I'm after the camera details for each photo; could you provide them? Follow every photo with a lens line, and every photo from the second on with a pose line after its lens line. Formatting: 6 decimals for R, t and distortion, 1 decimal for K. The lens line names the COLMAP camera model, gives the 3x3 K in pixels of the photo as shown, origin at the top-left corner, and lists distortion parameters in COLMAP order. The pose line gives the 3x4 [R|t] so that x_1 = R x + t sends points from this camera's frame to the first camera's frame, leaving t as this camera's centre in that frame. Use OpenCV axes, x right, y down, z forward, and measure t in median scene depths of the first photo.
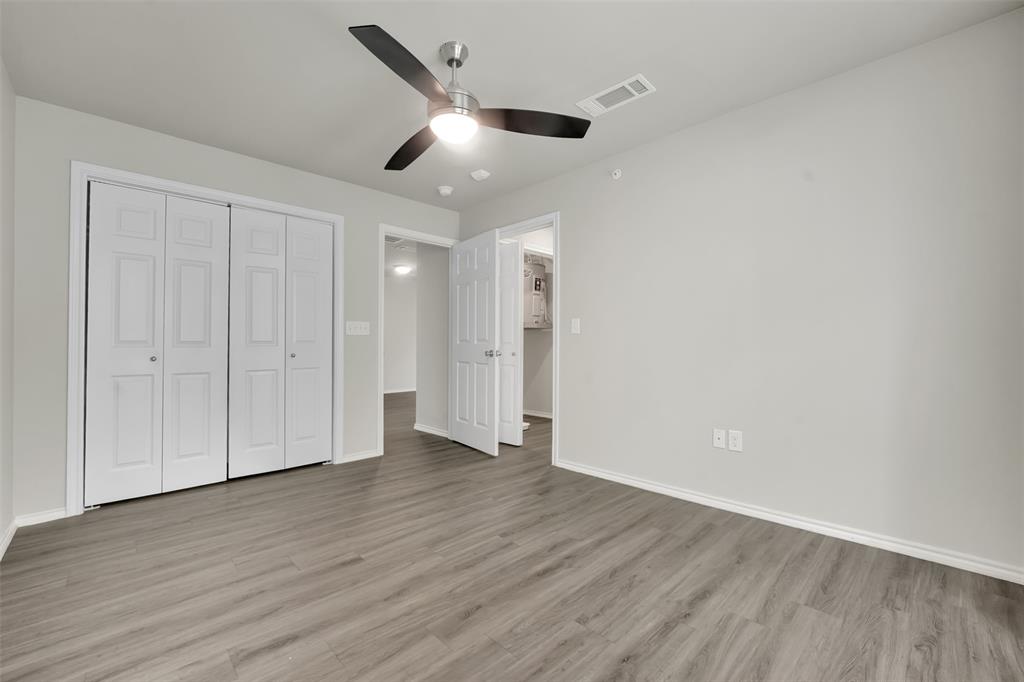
lens RADIAL K [[421.2, 0, 511.4], [0, 421.2, 341.8], [0, 0, 1]] dist [-0.018942, -0.000044]
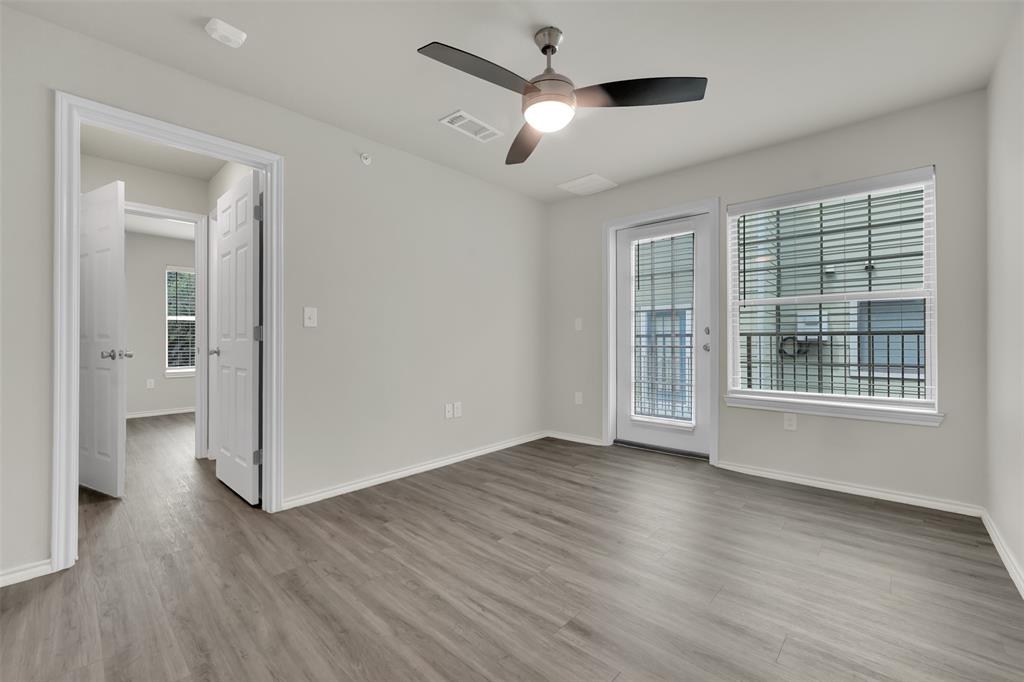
lens RADIAL K [[421.2, 0, 512.9], [0, 421.2, 339.8], [0, 0, 1]] dist [-0.018942, -0.000044]
pose [[-0.032955, -0.001282, 0.999456, -0.924009], [0.001993, 0.999997, 0.001349, 0.006735], [-0.999455, 0.002037, -0.032953, 0.939157]]
